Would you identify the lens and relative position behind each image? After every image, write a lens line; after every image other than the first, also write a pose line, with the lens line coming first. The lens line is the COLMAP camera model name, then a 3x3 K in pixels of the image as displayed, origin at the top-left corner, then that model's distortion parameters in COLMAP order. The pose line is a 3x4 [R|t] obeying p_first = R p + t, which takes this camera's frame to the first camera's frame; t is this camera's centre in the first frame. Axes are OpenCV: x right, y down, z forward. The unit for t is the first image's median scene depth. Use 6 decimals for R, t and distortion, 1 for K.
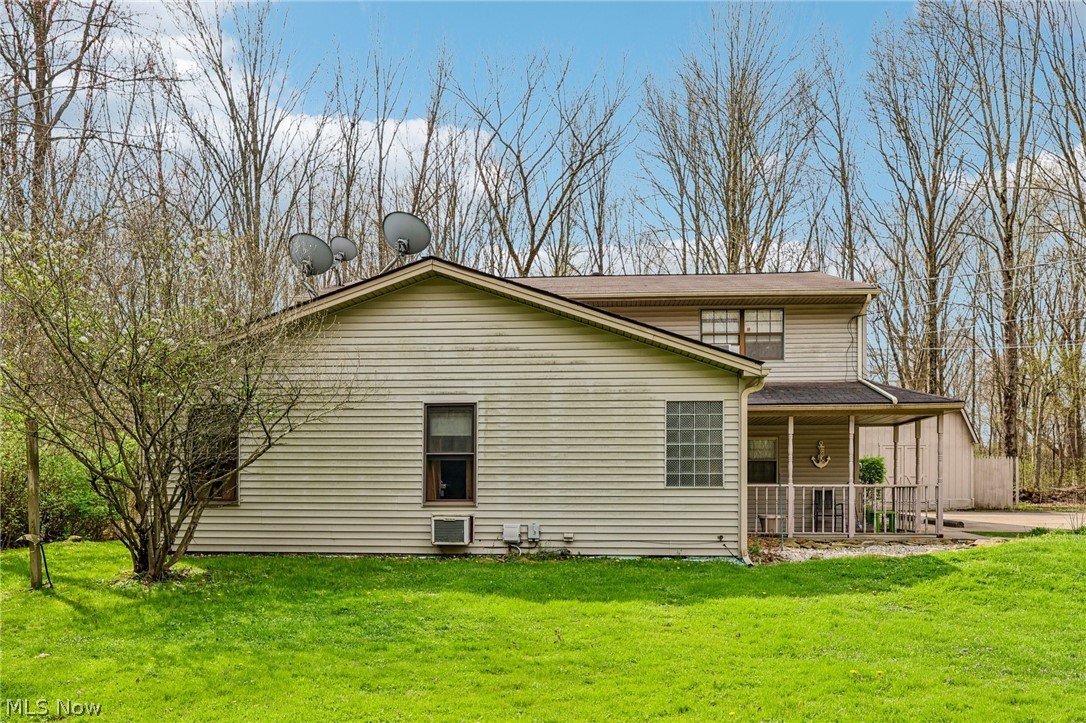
lens RADIAL K [[826.4, 0, 543.0], [0, 826.4, 484.5], [0, 0, 1]] dist [0.001908, 0.004771]
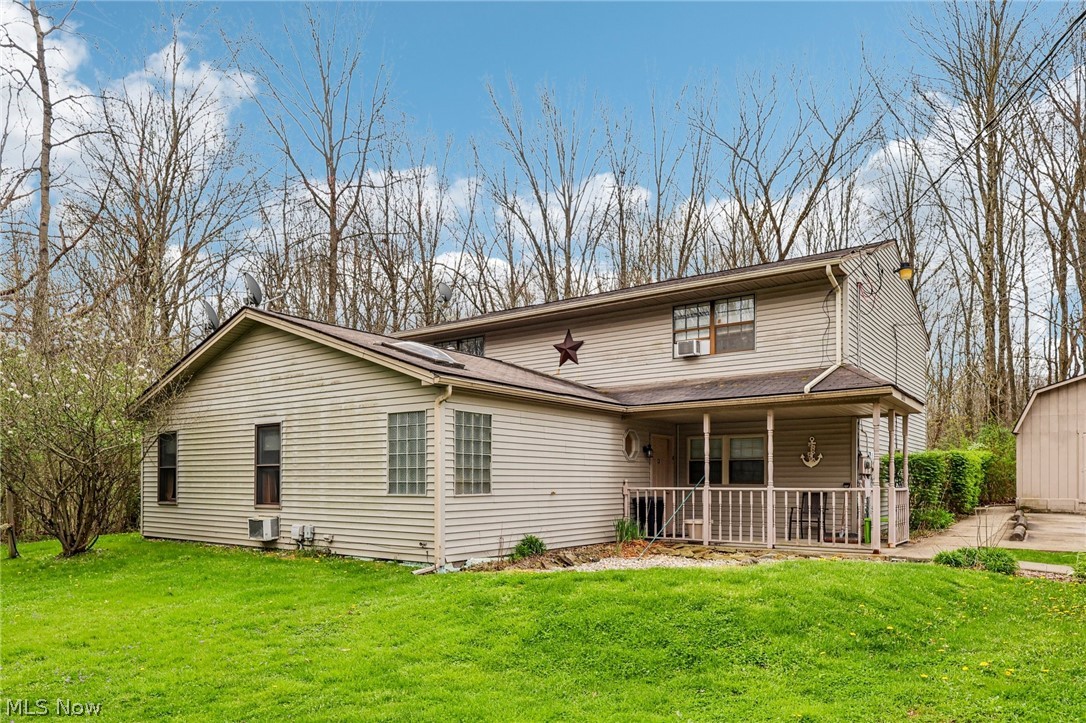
lens RADIAL K [[717.6, 0, 543.5], [0, 717.6, 457.2], [0, 0, 1]] dist [-0.003179, -0.001293]
pose [[0.851698, -0.020073, -0.523649, 0.787067], [0.006082, 0.999577, -0.028425, -0.016743], [0.523998, 0.021024, 0.851460, 0.313694]]
